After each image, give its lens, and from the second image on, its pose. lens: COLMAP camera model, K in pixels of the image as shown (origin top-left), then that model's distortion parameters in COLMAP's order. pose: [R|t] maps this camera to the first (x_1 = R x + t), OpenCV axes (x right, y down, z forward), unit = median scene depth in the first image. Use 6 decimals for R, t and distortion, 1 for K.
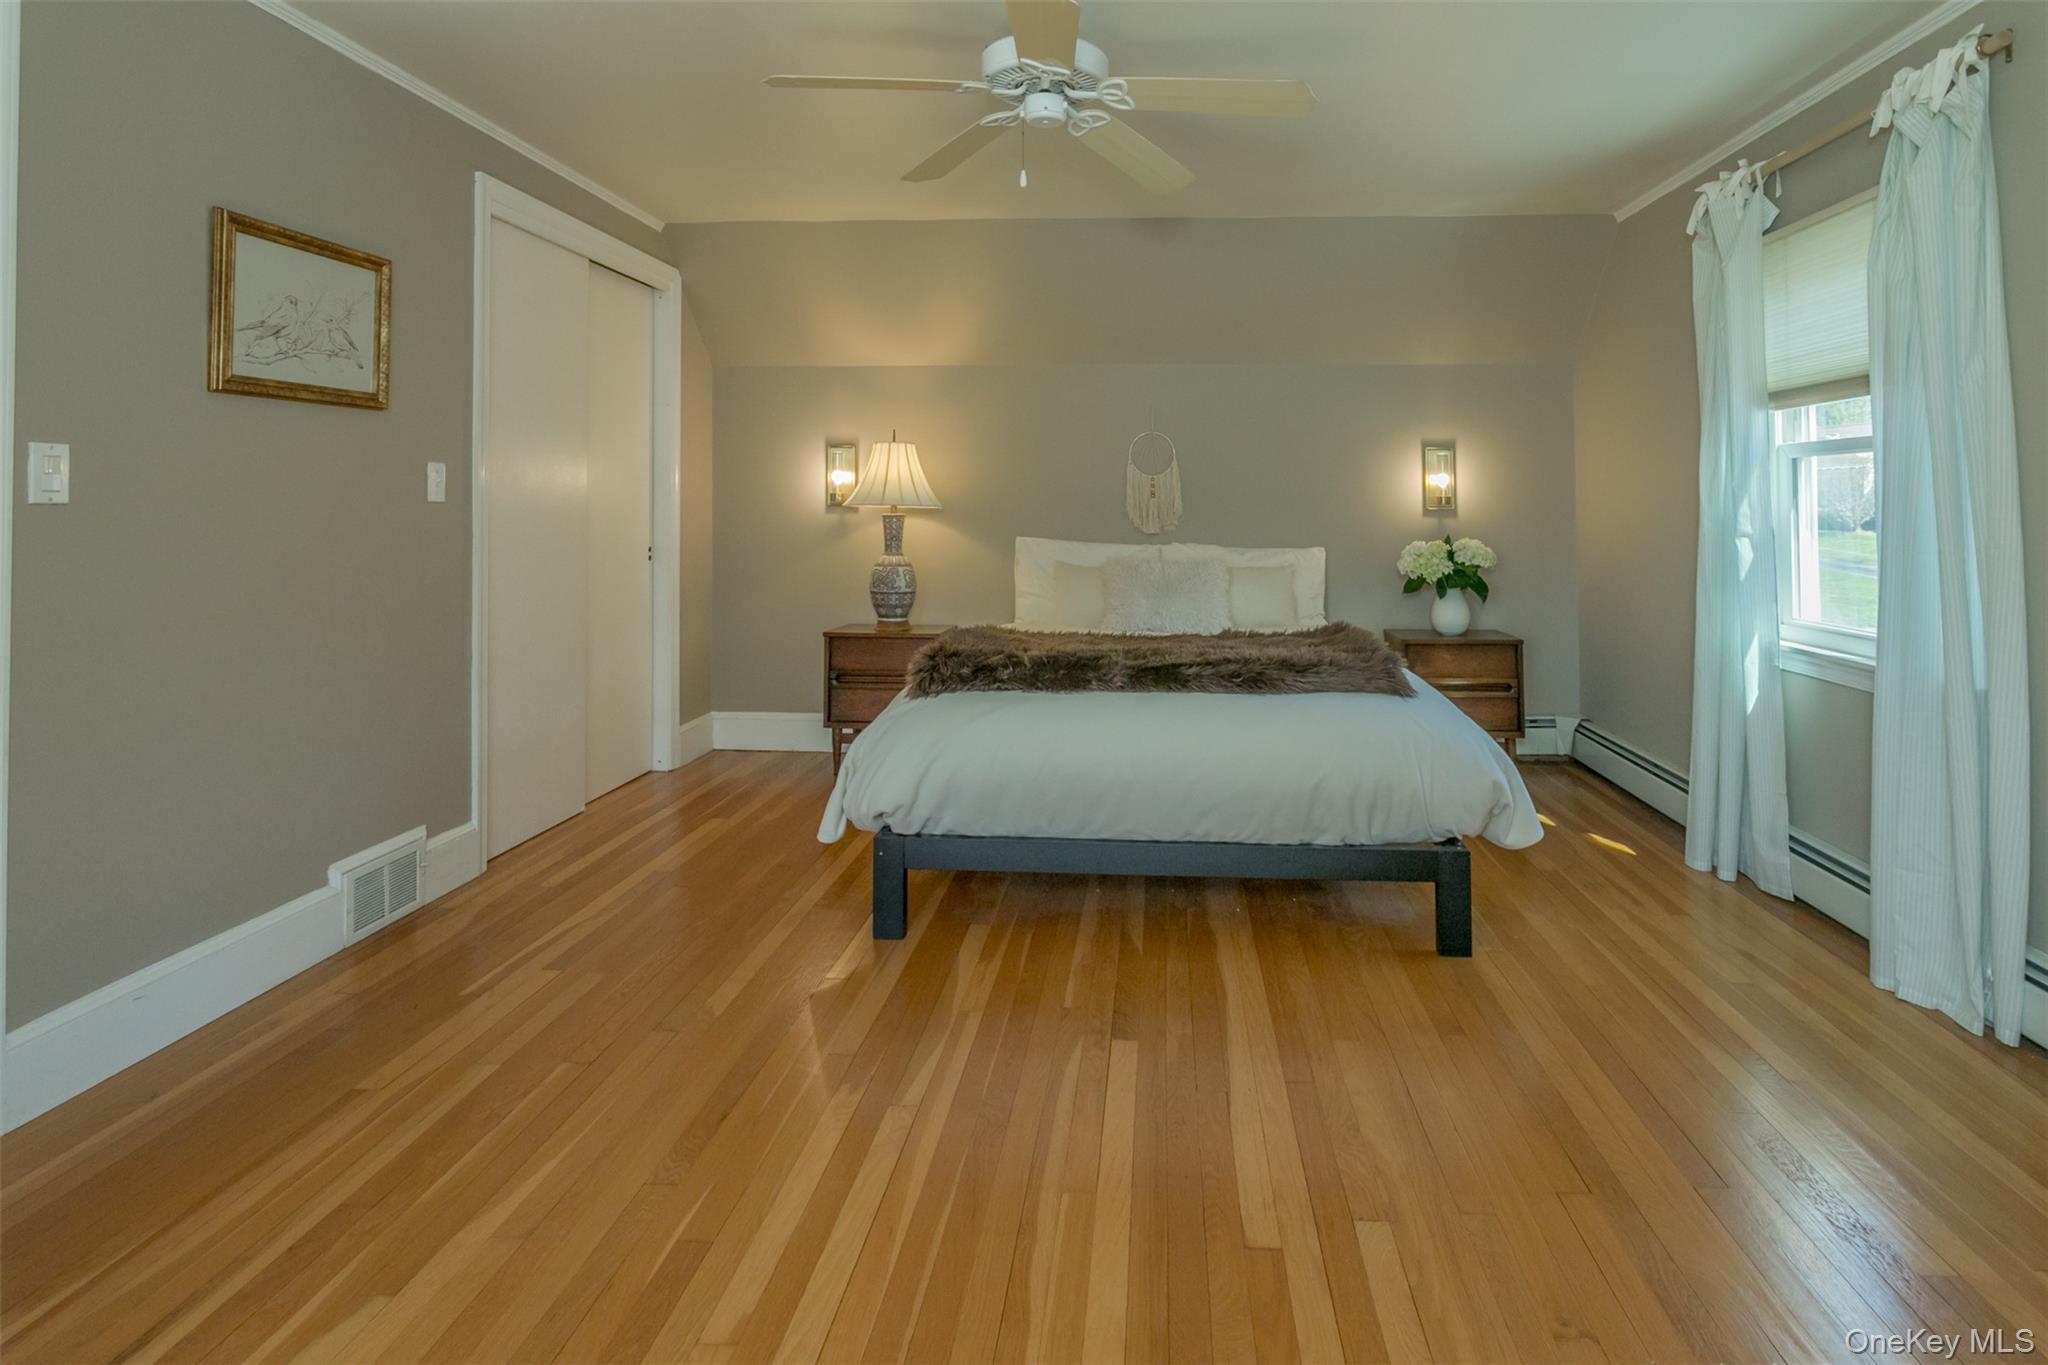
lens RADIAL K [[1055.9, 0, 1116.4], [0, 1055.9, 491.1], [0, 0, 1]] dist [-0.011440, 0.003945]
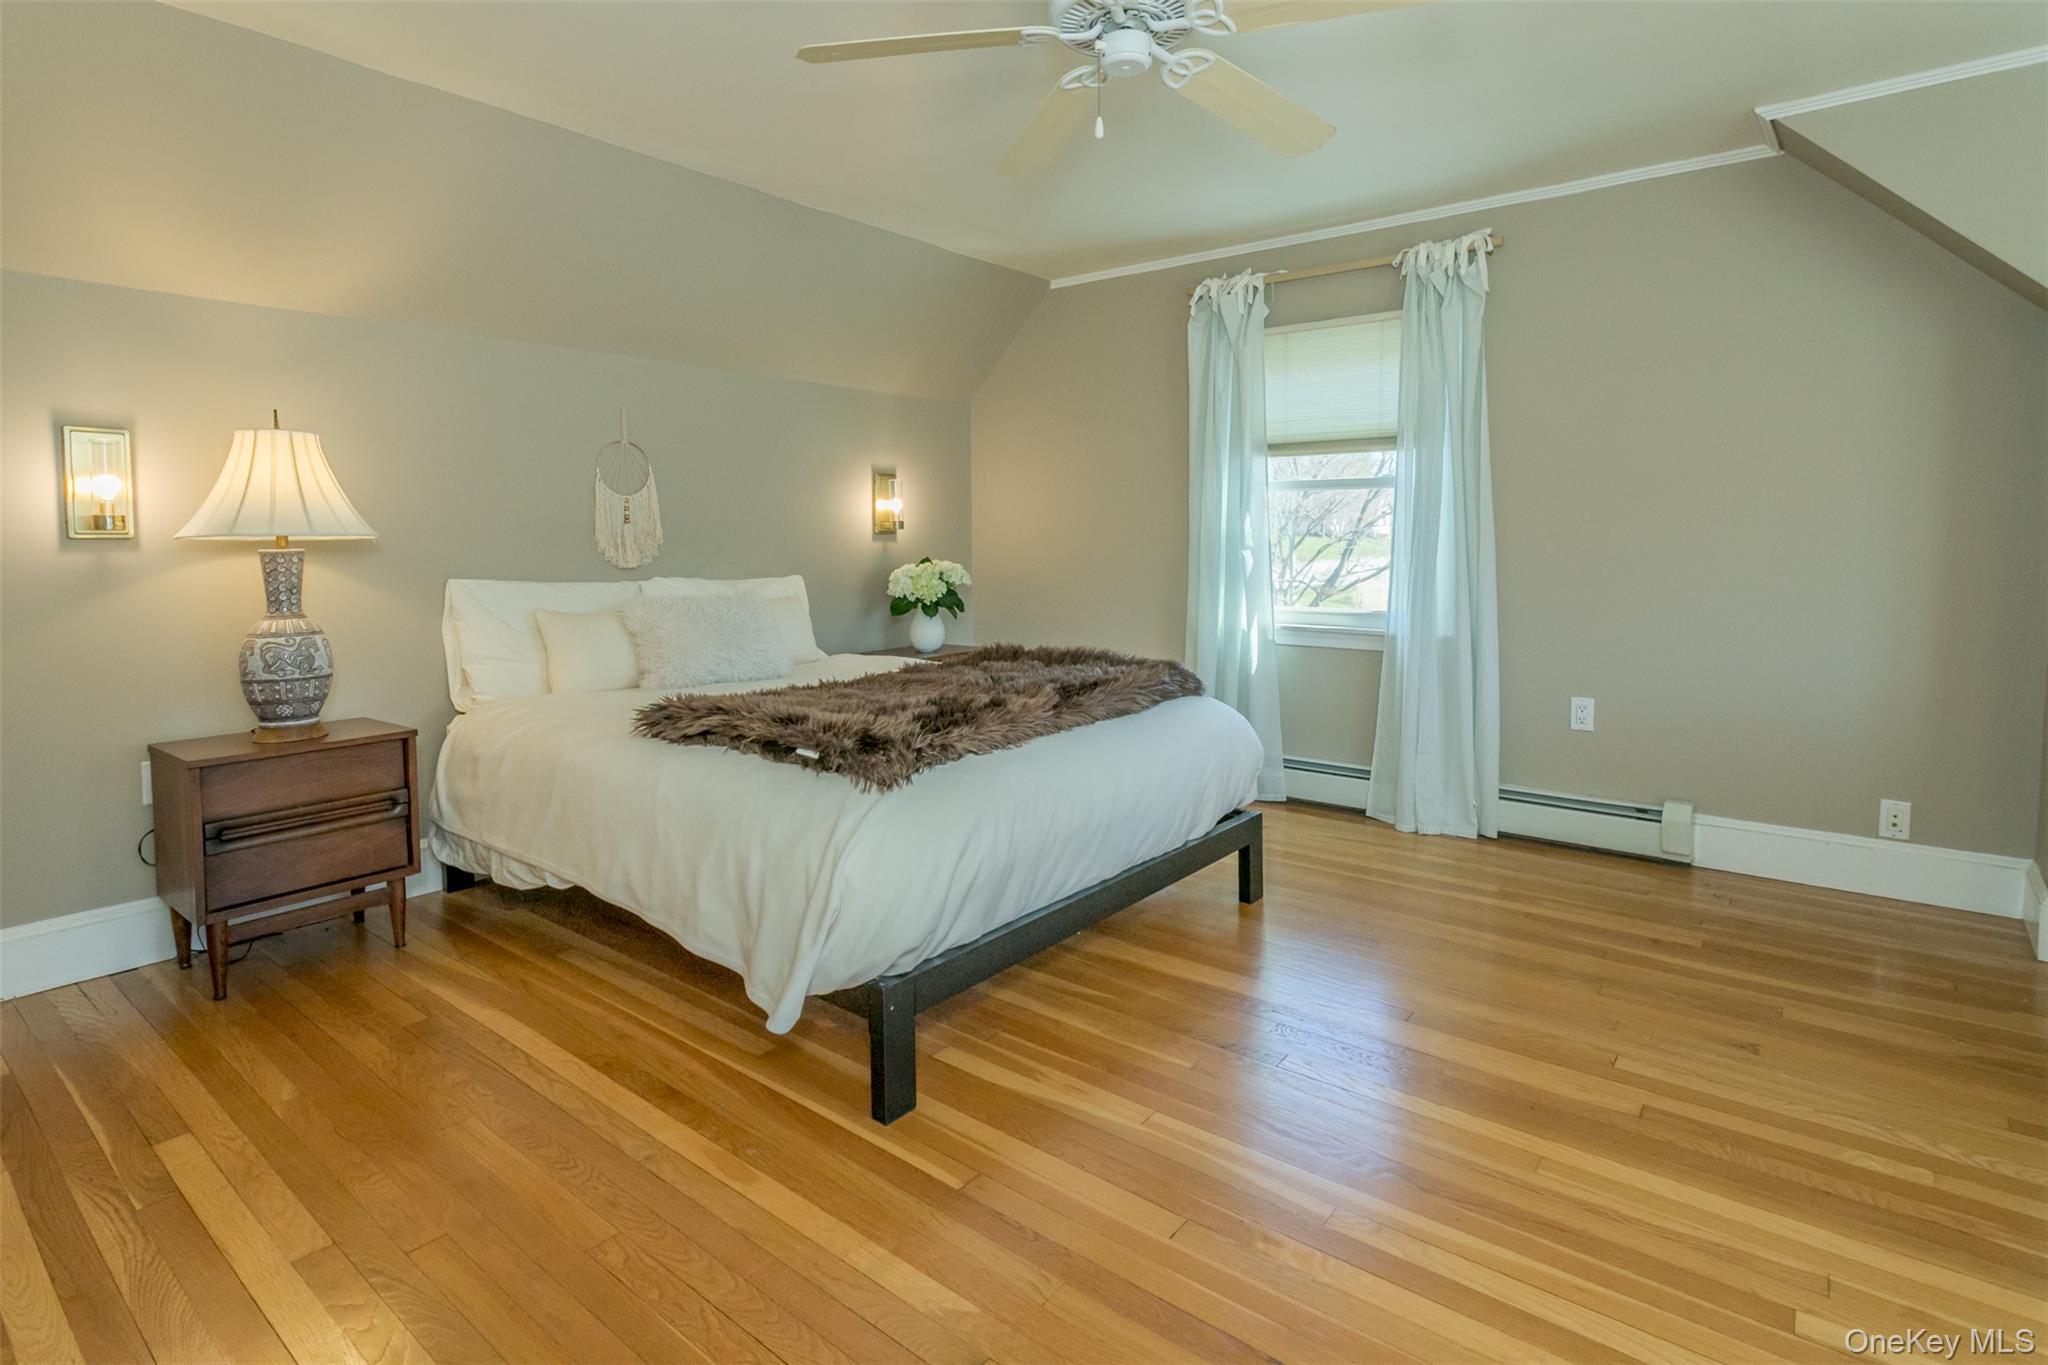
lens RADIAL K [[1055.9, 0, 865.1], [0, 1055.9, 578.4], [0, 0, 1]] dist [-0.011440, 0.003945]
pose [[0.587511, -0.041425, 0.808155, -0.514286], [0.000843, 0.998720, 0.050581, 0.008041], [-0.809216, -0.029036, 0.586794, 0.381916]]
